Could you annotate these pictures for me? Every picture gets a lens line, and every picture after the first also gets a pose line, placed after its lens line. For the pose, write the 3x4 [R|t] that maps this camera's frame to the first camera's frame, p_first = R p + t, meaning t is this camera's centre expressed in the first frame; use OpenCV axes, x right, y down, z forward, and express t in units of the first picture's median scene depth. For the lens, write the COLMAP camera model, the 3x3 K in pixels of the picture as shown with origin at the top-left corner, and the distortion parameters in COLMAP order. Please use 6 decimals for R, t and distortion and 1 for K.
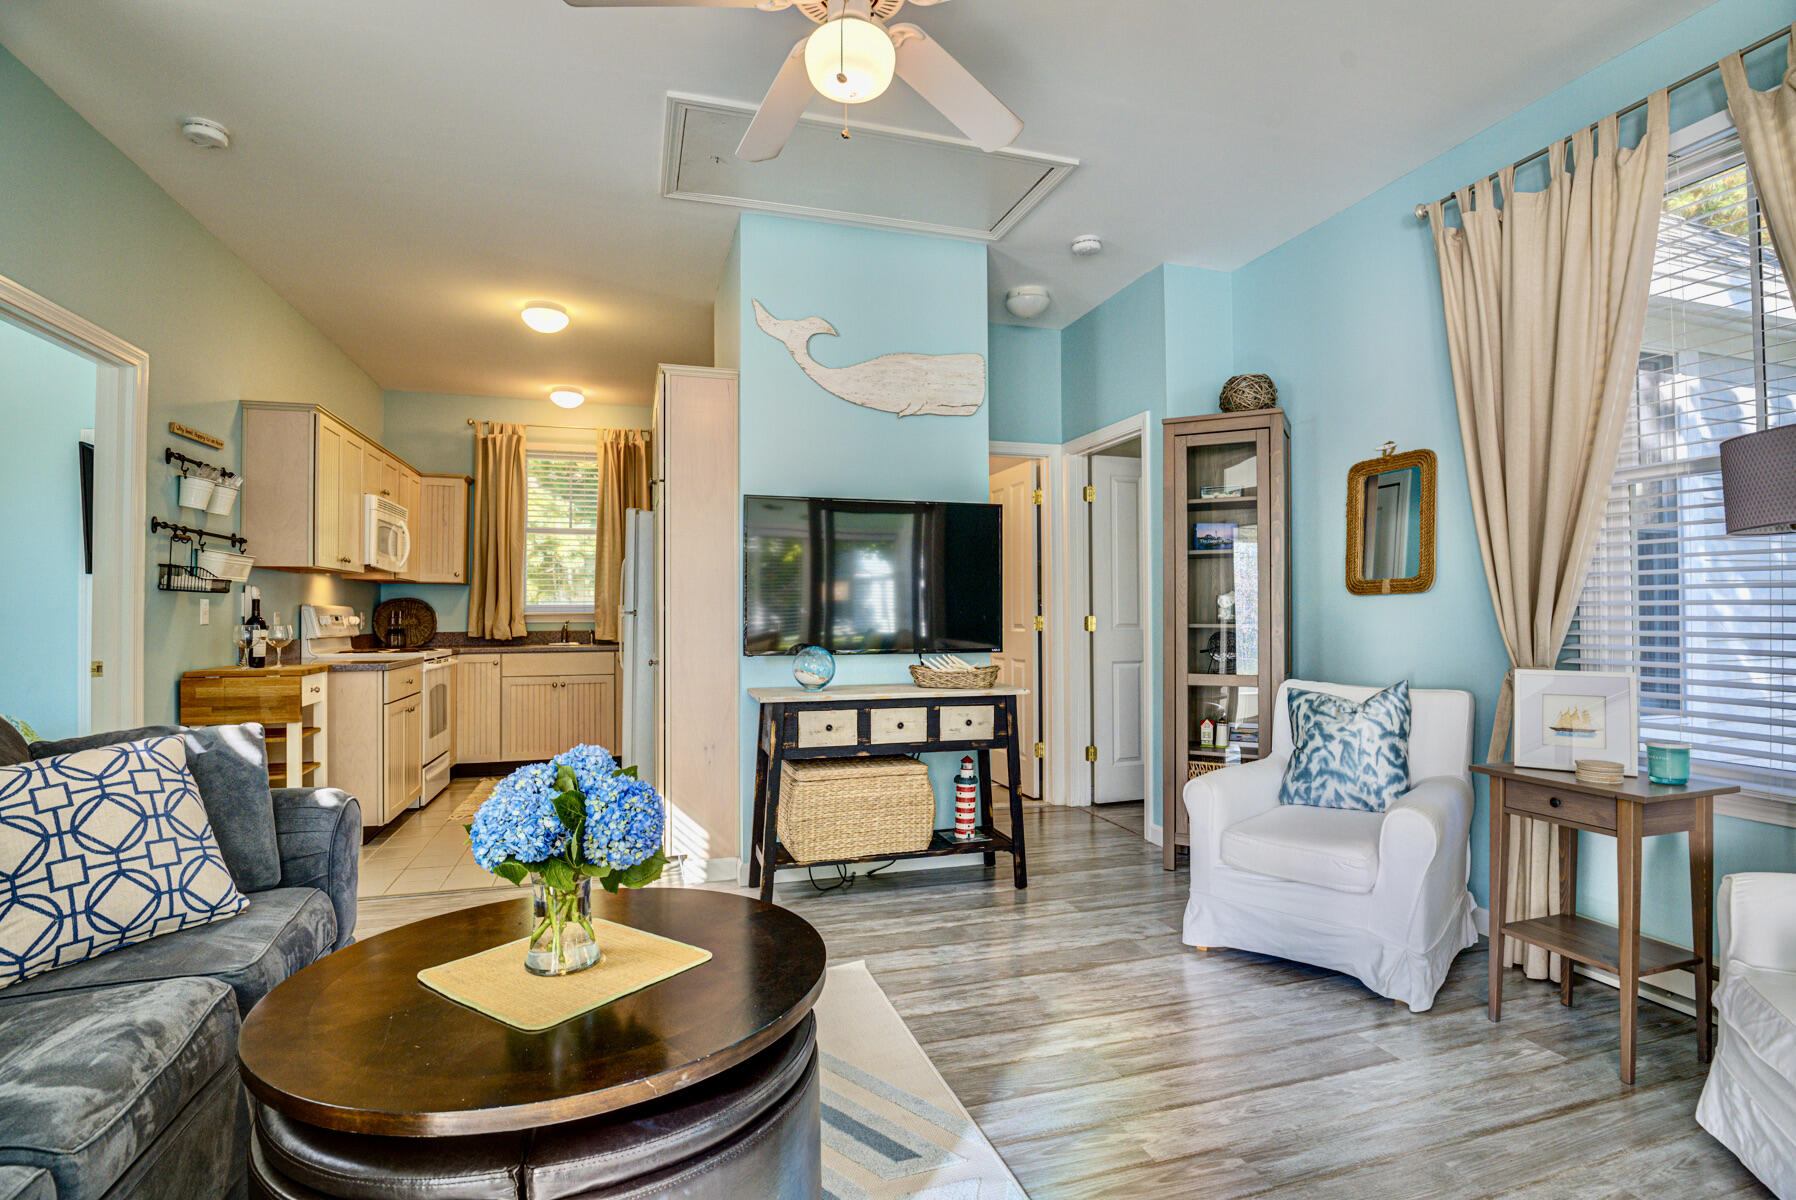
lens RADIAL K [[876.6, 0, 907.6], [0, 876.6, 599.2], [0, 0, 1]] dist [-0.024597, -0.001517]
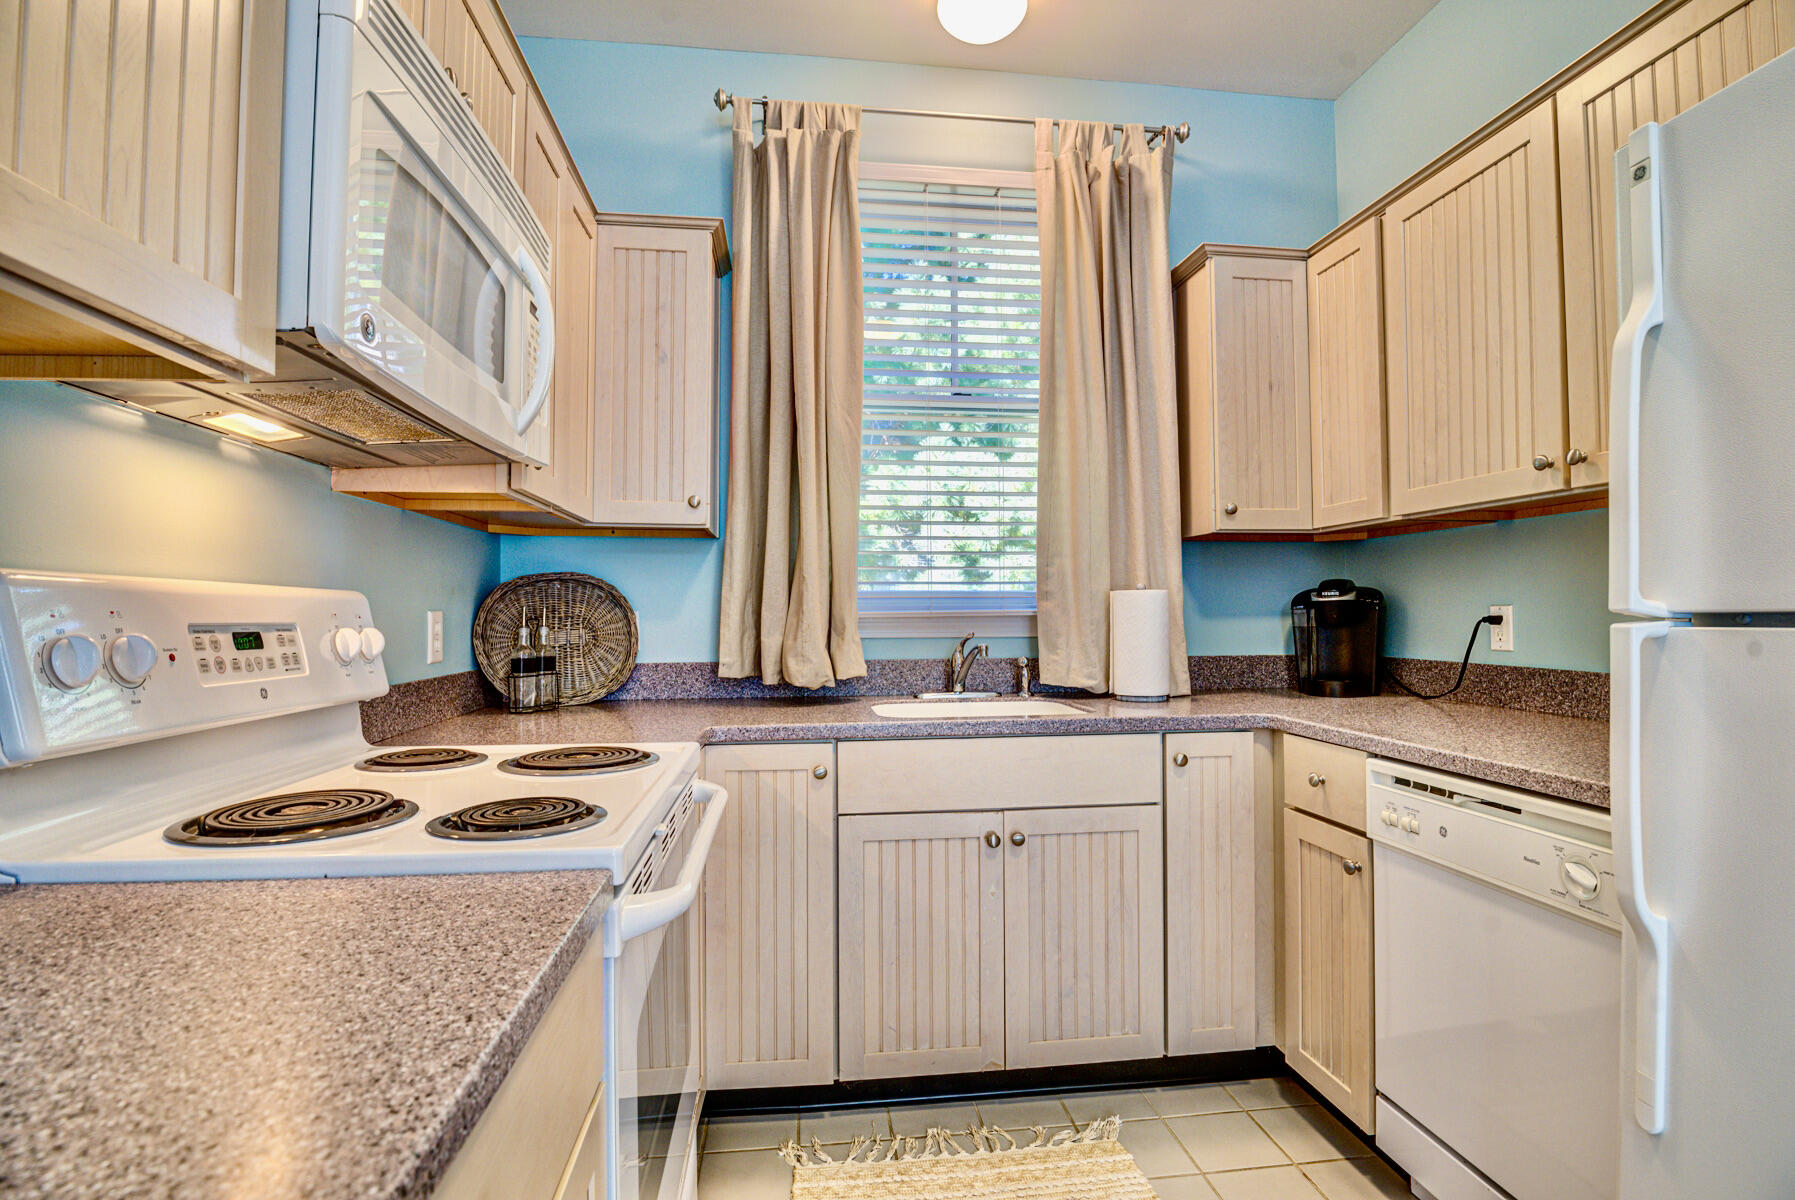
lens RADIAL K [[876.1, 0, 907.1], [0, 876.1, 599.2], [0, 0, 1]] dist [-0.024597, -0.001517]
pose [[0.984809, -0.003291, -0.173610, -0.376658], [0.003647, 0.999992, 0.001733, 0.010175], [0.173603, -0.002340, 0.984813, 0.676261]]
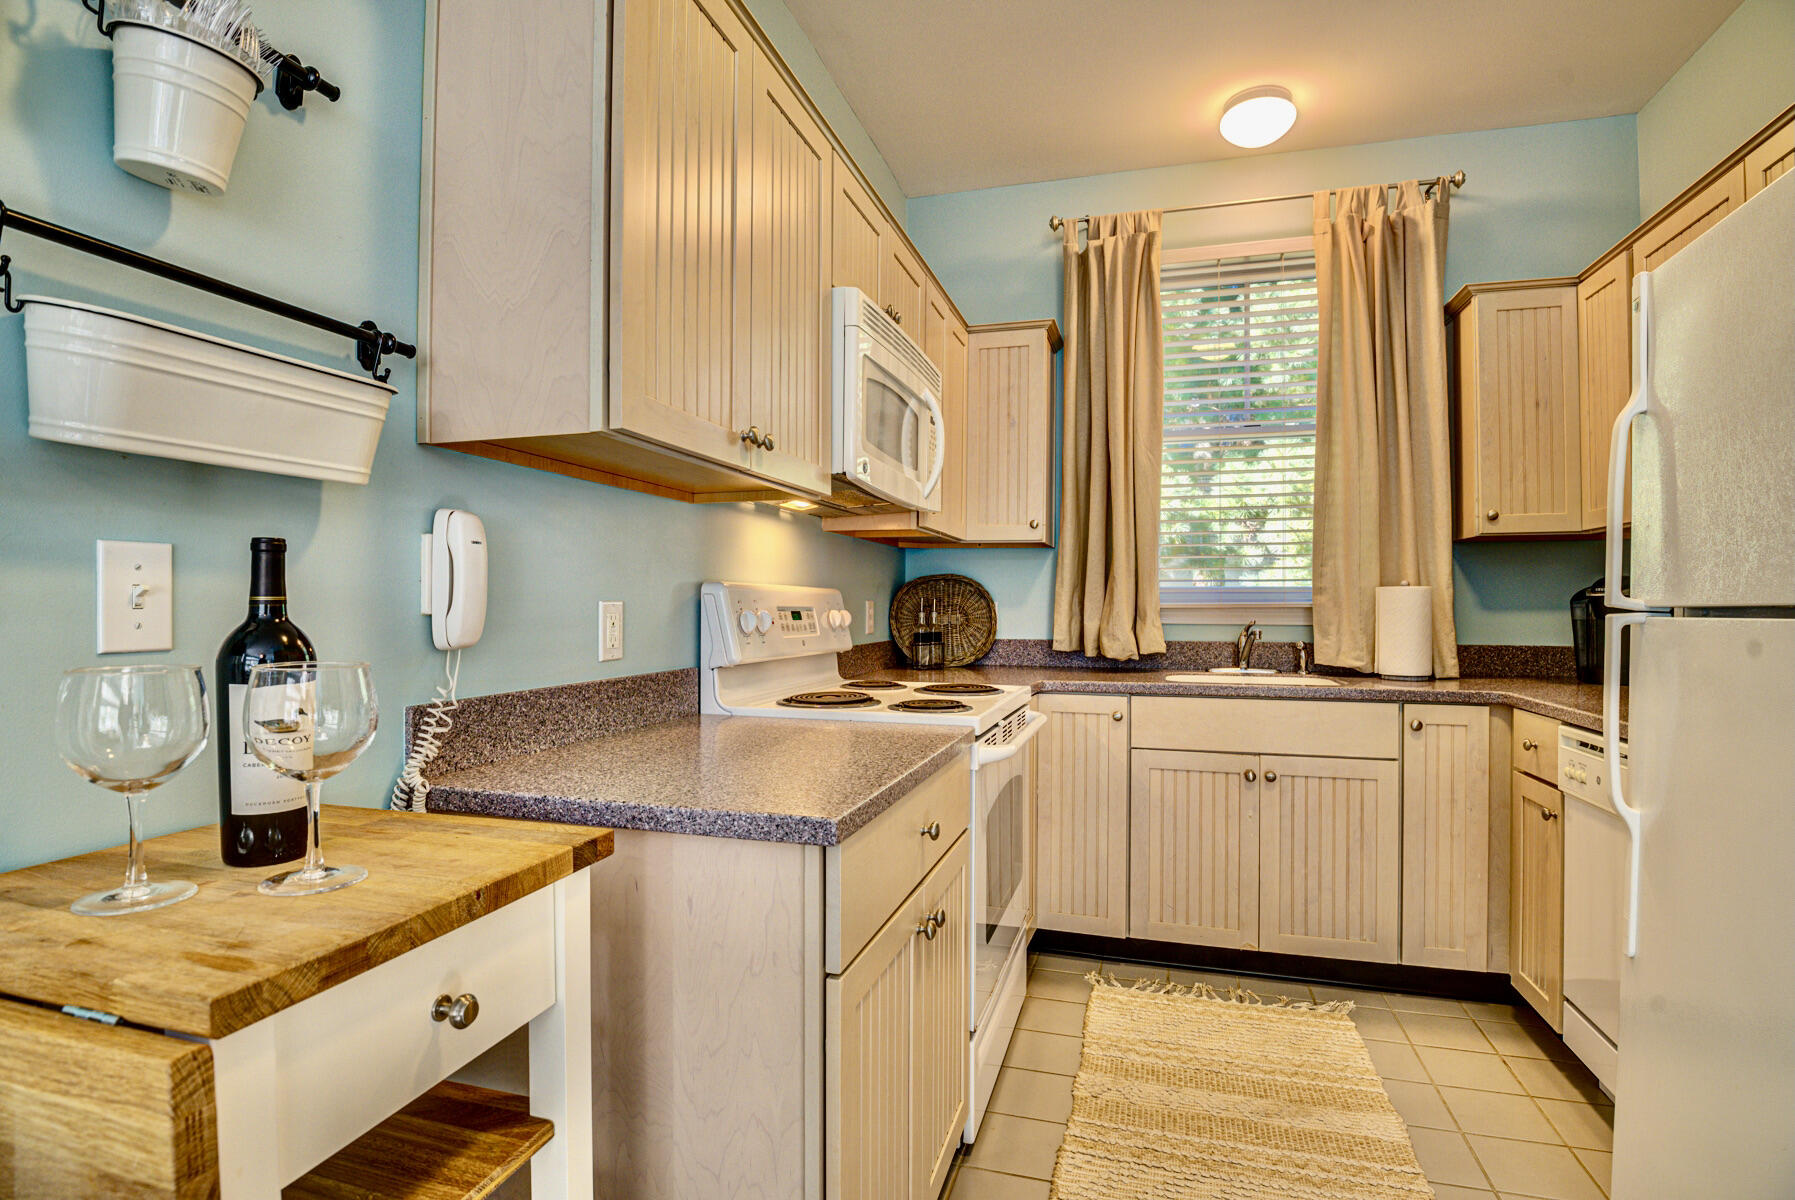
lens RADIAL K [[876.1, 0, 907.1], [0, 876.1, 599.2], [0, 0, 1]] dist [-0.024597, -0.001517]
pose [[0.832800, 0.003432, -0.553563, -0.307336], [0.002968, 0.999939, 0.010665, 0.008252], [0.553565, -0.010525, 0.832739, 0.554777]]
